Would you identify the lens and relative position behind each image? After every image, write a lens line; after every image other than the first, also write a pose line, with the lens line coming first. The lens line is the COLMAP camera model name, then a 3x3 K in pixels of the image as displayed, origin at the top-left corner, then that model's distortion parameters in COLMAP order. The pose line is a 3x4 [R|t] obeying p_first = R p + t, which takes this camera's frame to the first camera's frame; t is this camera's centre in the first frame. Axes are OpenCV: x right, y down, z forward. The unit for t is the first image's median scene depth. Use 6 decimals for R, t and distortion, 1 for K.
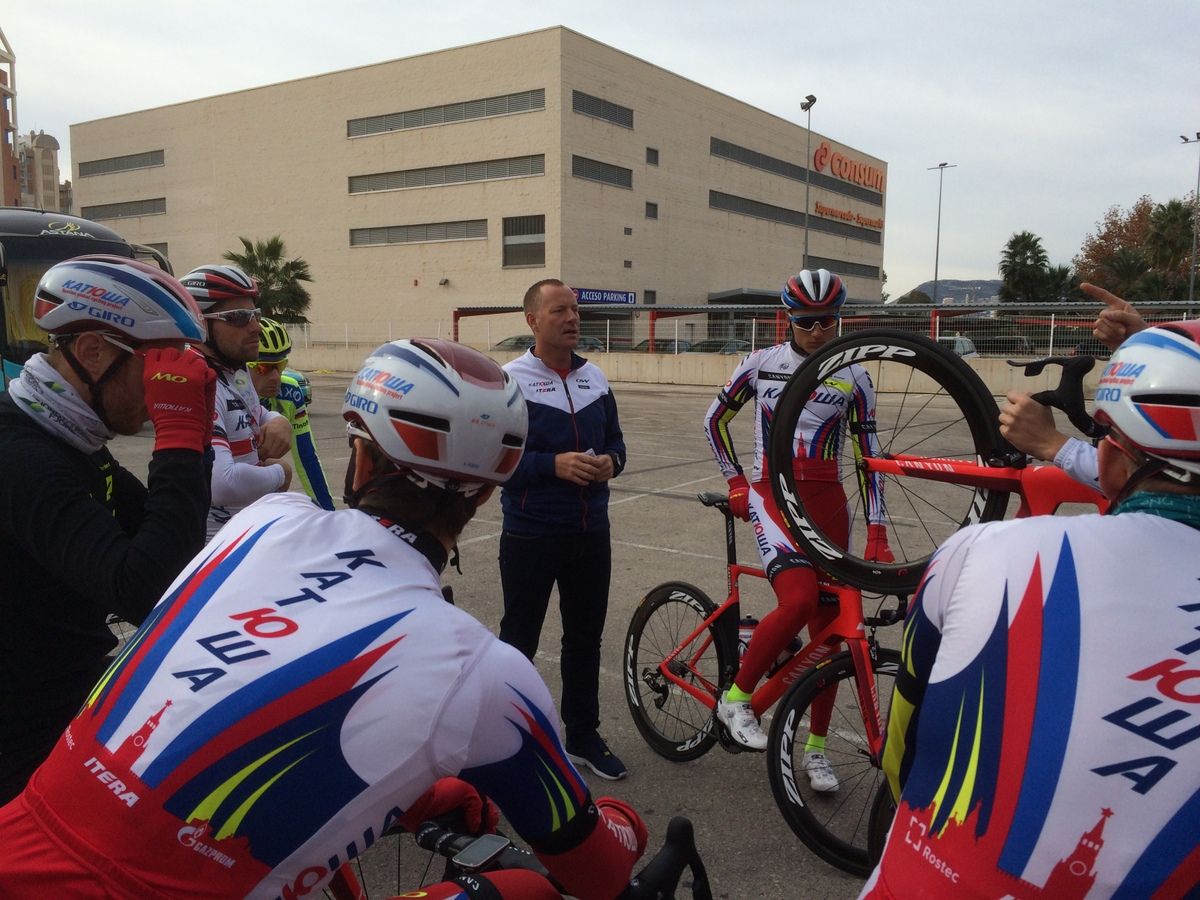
lens RADIAL K [[1022.1, 0, 597.0], [0, 1022.1, 444.6], [0, 0, 1]] dist [0.088134, -0.124118]
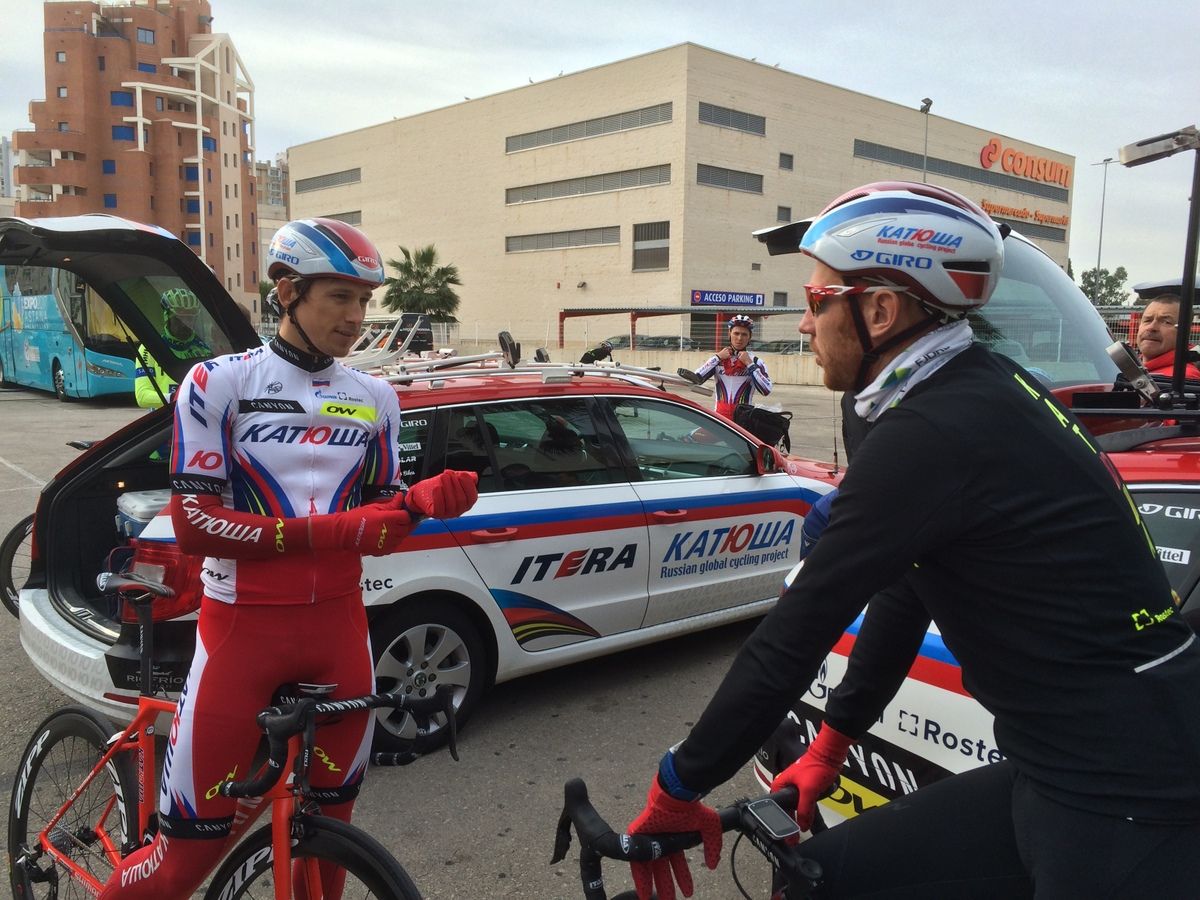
lens RADIAL K [[1022.1, 0, 597.0], [0, 1022.1, 444.6], [0, 0, 1]] dist [0.088134, -0.124118]
pose [[0.975960, 0.031370, -0.215679, 0.108113], [-0.031324, 0.999503, 0.003635, 0.004932], [0.215685, 0.003208, 0.976458, -0.047710]]
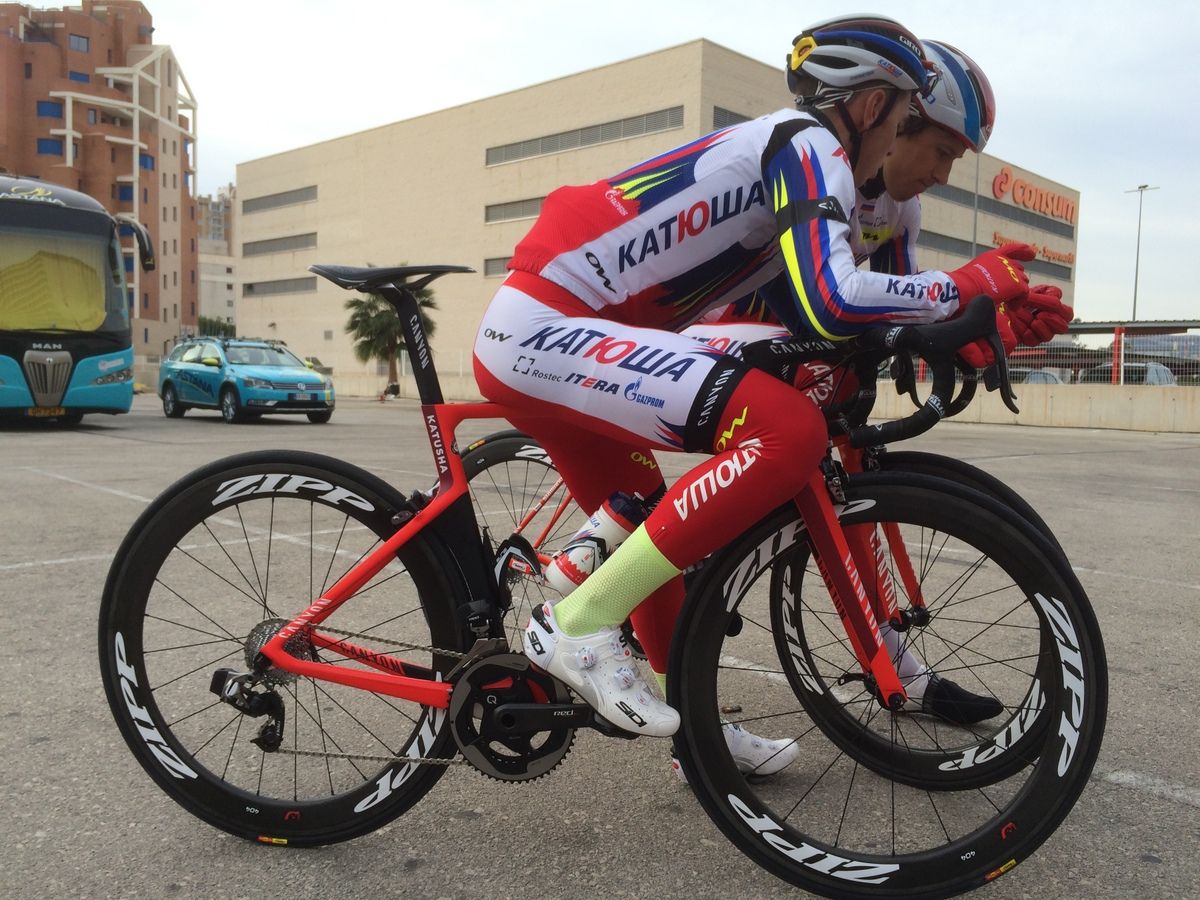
lens RADIAL K [[1030.2, 0, 596.7], [0, 1030.2, 442.3], [0, 0, 1]] dist [0.084495, -0.122955]
pose [[0.986190, 0.027146, -0.163378, 0.032327], [-0.035461, 0.998208, -0.048194, 0.007850], [0.161777, 0.053322, 0.985386, 0.071124]]
